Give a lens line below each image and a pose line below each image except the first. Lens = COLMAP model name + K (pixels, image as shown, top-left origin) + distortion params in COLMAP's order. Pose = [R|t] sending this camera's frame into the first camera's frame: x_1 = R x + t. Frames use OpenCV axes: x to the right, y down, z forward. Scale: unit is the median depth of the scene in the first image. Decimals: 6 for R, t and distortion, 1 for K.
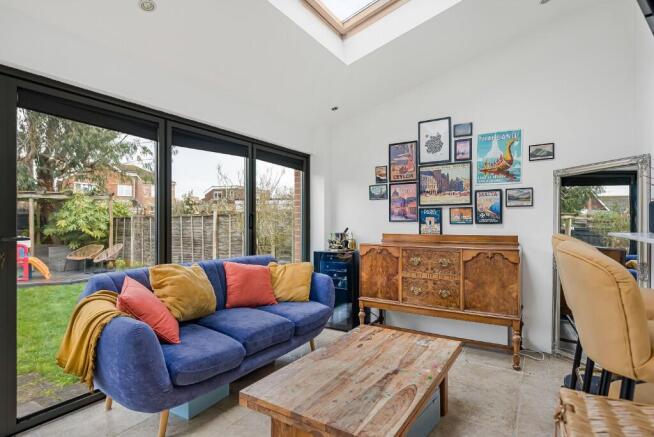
lens RADIAL K [[337.5, 0, 327.8], [0, 337.5, 223.5], [0, 0, 1]] dist [0.001359, 0.000356]
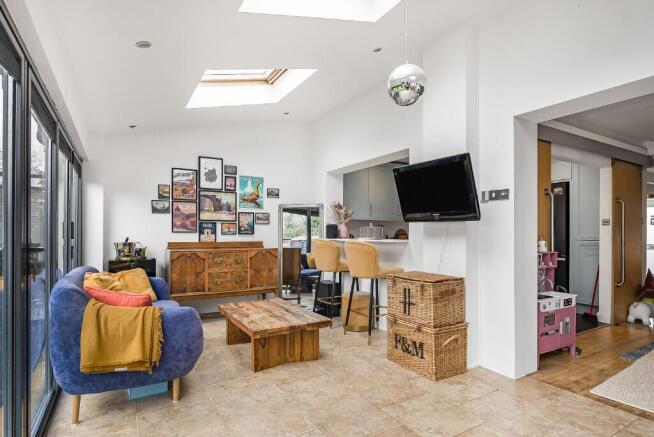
lens RADIAL K [[351.5, 0, 327.0], [0, 351.5, 234.8], [0, 0, 1]] dist [0.001356, 0.000157]
pose [[0.455882, 0.002900, 0.890036, -0.736158], [-0.001645, 0.999996, -0.002416, 0.006148], [-0.890039, -0.000363, 0.455885, -0.062414]]
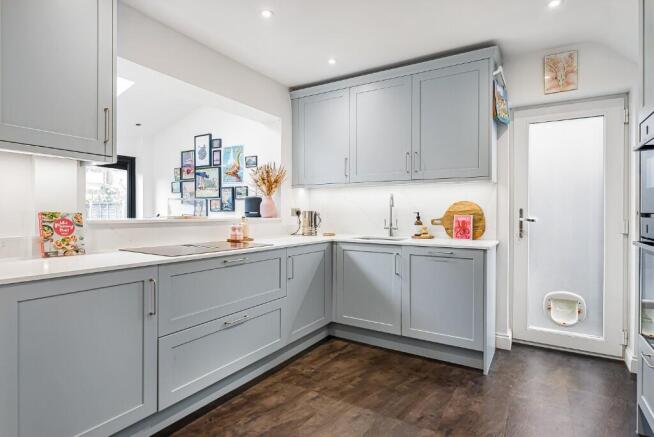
lens RADIAL K [[347.3, 0, 327.0], [0, 347.3, 218.5], [0, 0, 1]] dist [0.000819, 0.000254]
pose [[0.999899, 0.008673, 0.011255, 0.812954], [-0.008859, 0.999823, 0.016606, 0.002972], [-0.011109, -0.016704, 0.999799, -0.423437]]
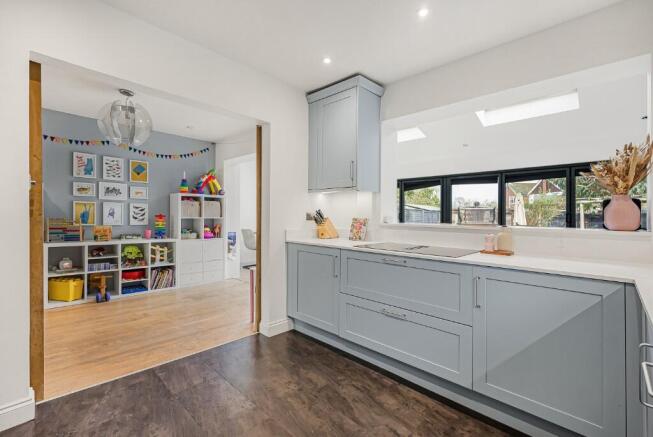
lens RADIAL K [[290.2, 0, 328.4], [0, 290.2, 217.5], [0, 0, 1]] dist [0.000810, 0.000055]
pose [[-0.205328, 0.004054, -0.978685, 1.268803], [-0.014036, 0.999876, 0.007086, -0.000563], [0.978593, 0.015191, -0.205246, 0.187172]]
